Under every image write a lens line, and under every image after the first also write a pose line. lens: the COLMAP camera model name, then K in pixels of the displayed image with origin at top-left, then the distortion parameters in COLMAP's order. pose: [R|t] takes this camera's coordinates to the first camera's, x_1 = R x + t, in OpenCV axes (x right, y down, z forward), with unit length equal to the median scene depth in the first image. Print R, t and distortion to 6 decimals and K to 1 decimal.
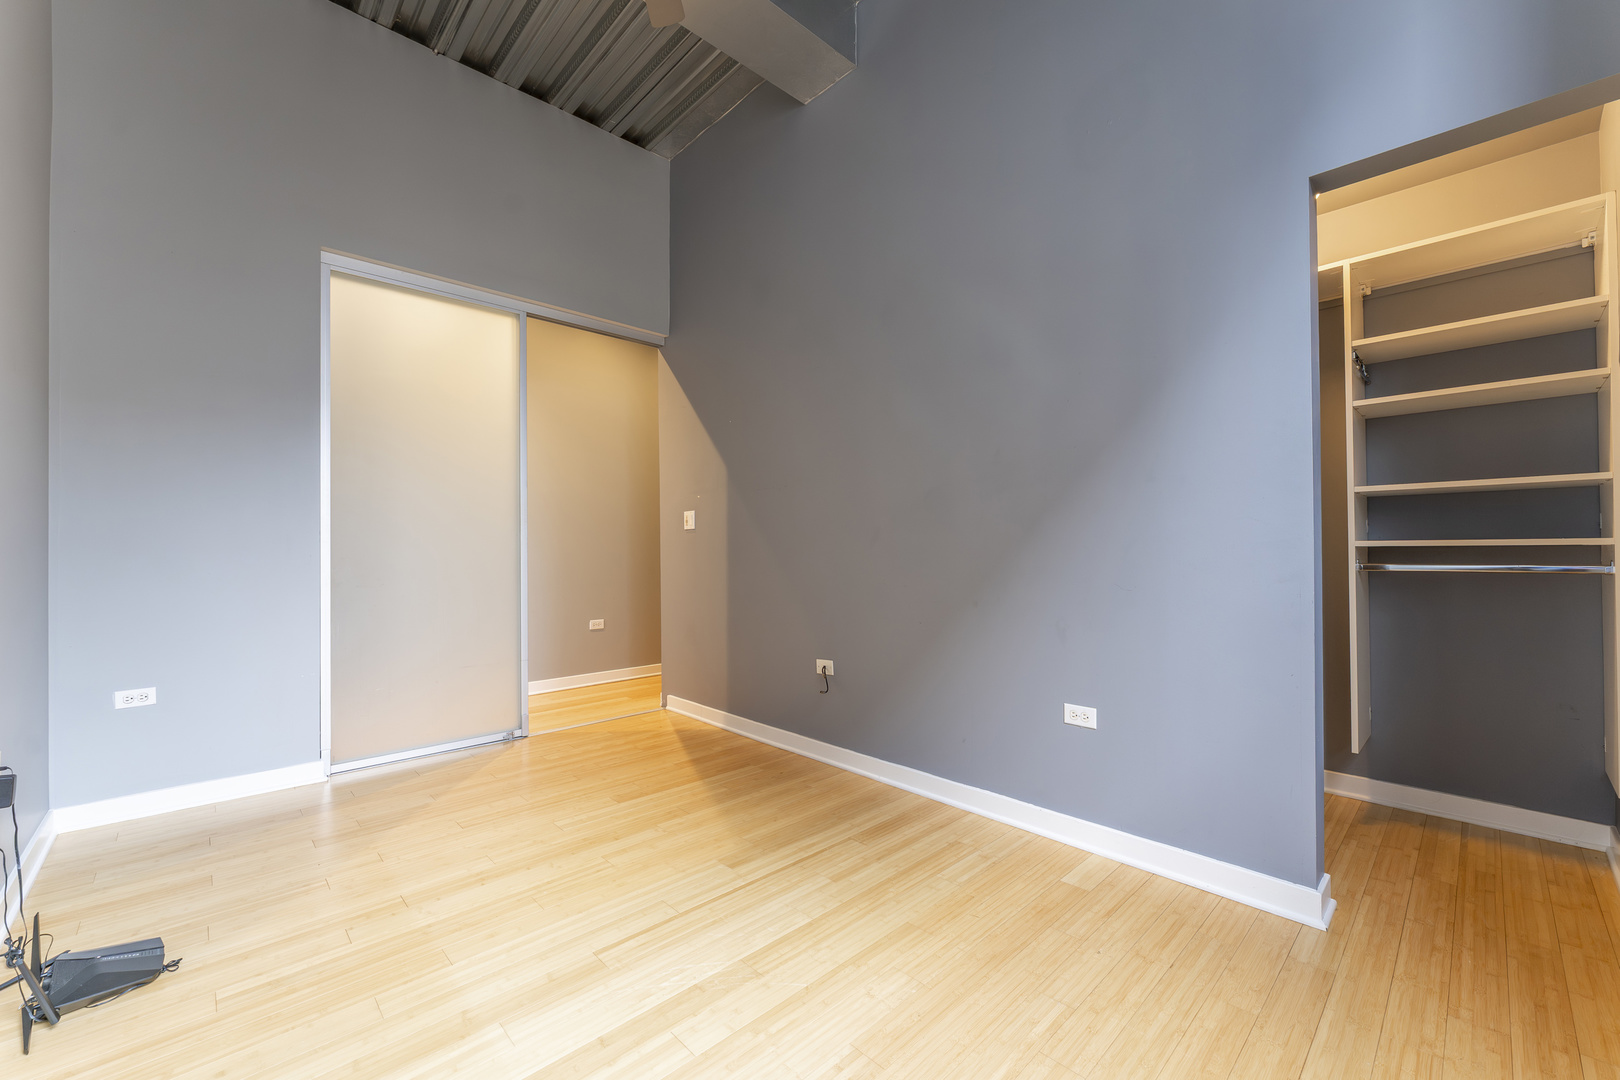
lens RADIAL K [[645.4, 0, 811.2], [0, 645.4, 546.8], [0, 0, 1]] dist [-0.001256, -0.000583]
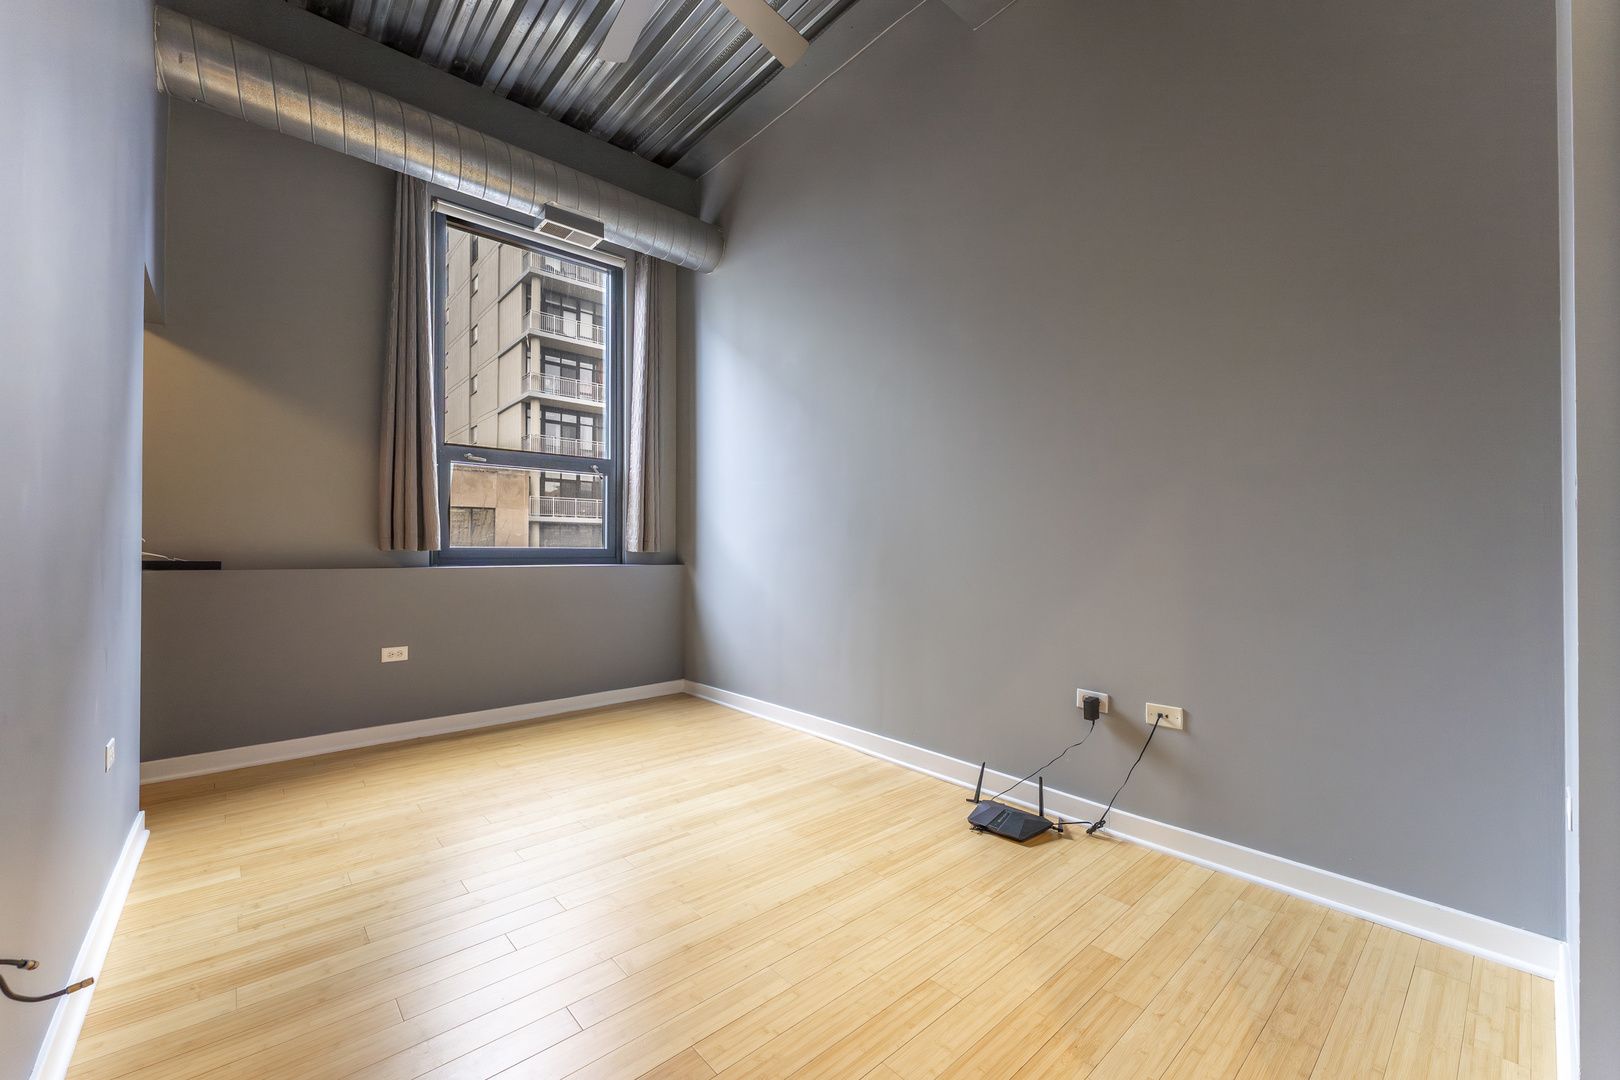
lens RADIAL K [[645.4, 0, 811.2], [0, 645.4, 546.8], [0, 0, 1]] dist [-0.001256, -0.000583]
pose [[-0.999333, 0.003688, 0.036329, -0.525752], [0.003128, 0.999876, -0.015435, 0.023008], [-0.036381, -0.015311, -0.999221, 1.931544]]
